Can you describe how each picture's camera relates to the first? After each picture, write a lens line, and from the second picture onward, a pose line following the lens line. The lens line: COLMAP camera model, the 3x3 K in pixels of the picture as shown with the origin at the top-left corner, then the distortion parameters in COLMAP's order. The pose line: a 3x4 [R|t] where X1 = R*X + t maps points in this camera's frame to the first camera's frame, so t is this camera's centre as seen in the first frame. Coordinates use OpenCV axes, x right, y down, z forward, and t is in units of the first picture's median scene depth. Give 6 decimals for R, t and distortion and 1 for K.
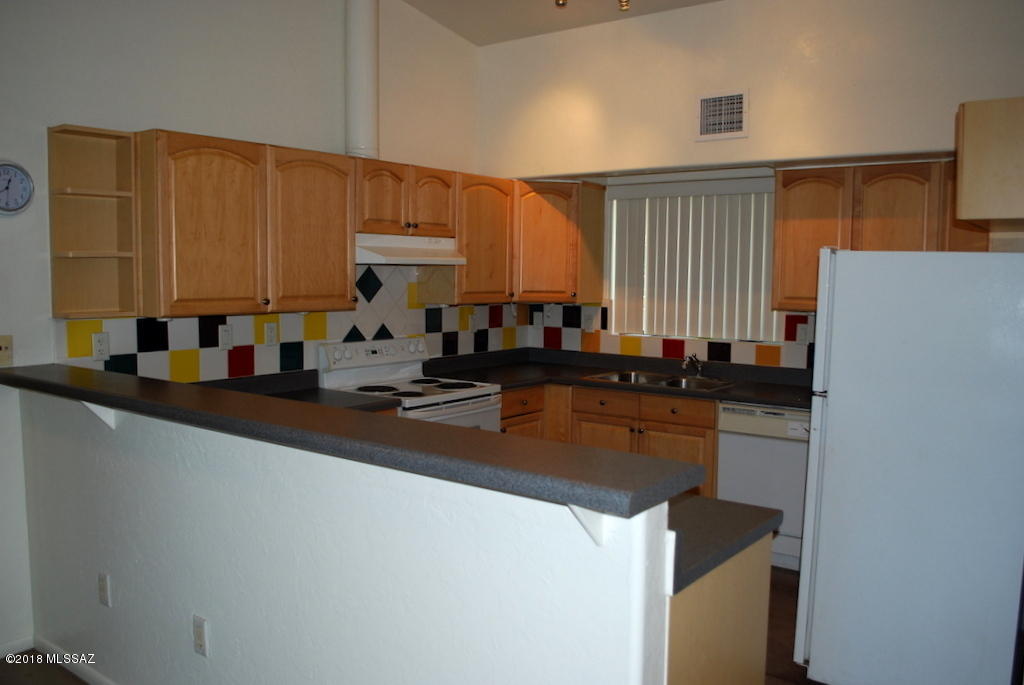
lens RADIAL K [[868.1, 0, 503.4], [0, 868.1, 354.5], [0, 0, 1]] dist [-0.063286, -0.000390]
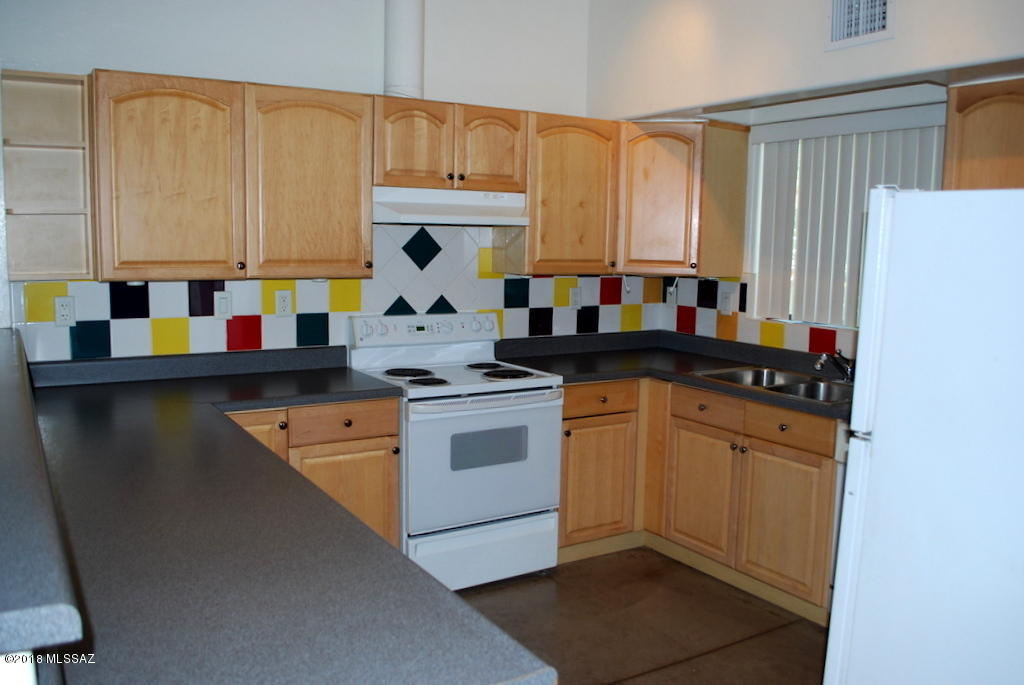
lens RADIAL K [[855.2, 0, 511.0], [0, 855.2, 351.6], [0, 0, 1]] dist [-0.070014, -0.004223]
pose [[0.931909, 0.053719, -0.358691, 0.231113], [-0.042548, 0.998334, 0.038974, -0.016283], [0.360187, -0.021058, 0.932642, 0.247202]]
